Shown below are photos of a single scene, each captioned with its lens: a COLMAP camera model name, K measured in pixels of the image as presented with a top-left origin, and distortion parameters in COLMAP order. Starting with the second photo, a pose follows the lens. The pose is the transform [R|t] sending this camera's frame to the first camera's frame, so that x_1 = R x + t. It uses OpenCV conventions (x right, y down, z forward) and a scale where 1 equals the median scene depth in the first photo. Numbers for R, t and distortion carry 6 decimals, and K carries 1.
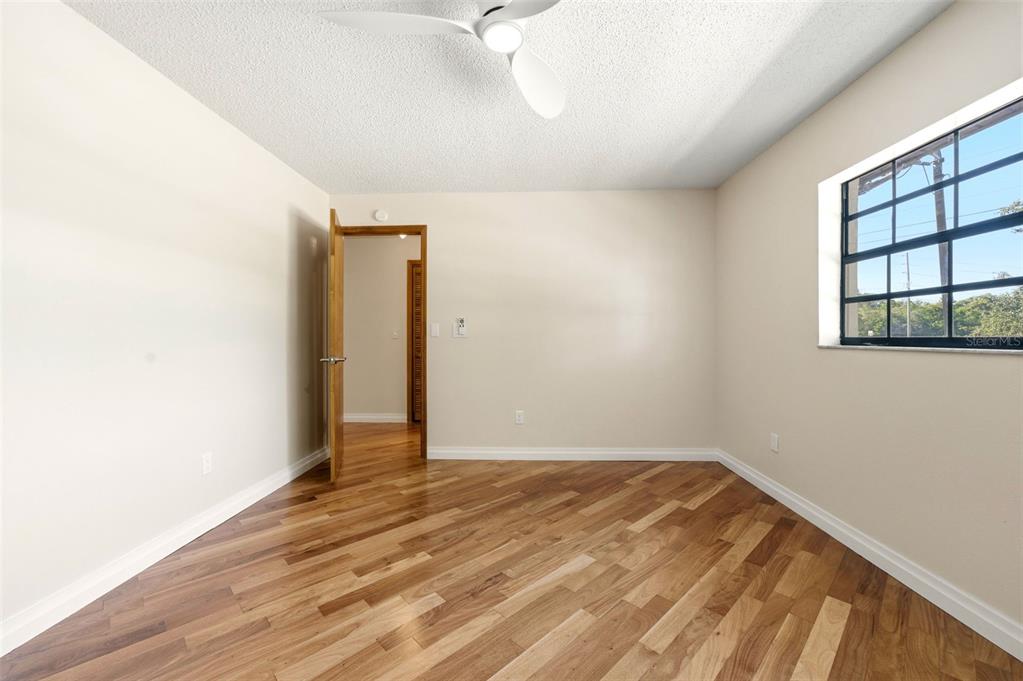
lens RADIAL K [[413.7, 0, 508.9], [0, 413.7, 334.4], [0, 0, 1]] dist [-0.033148, 0.017368]
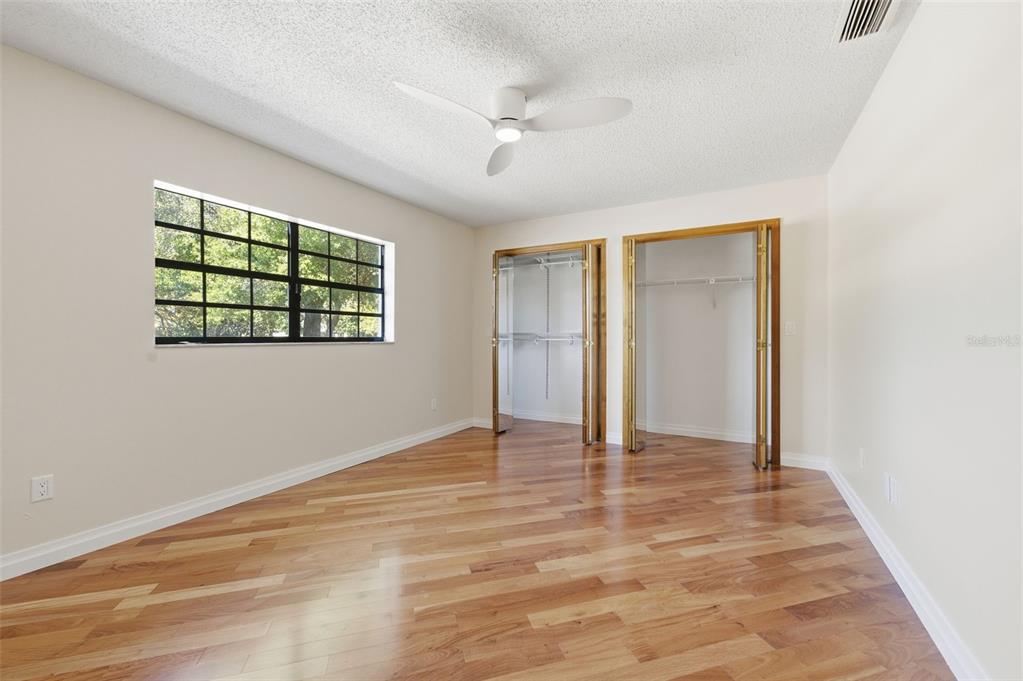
lens RADIAL K [[413.7, 0, 508.9], [0, 413.7, 334.4], [0, 0, 1]] dist [-0.033148, 0.017368]
pose [[-0.885619, -0.002655, 0.464404, -0.531680], [-0.006059, 0.999965, -0.005838, 0.000964], [-0.464373, -0.007985, -0.885604, 1.746410]]
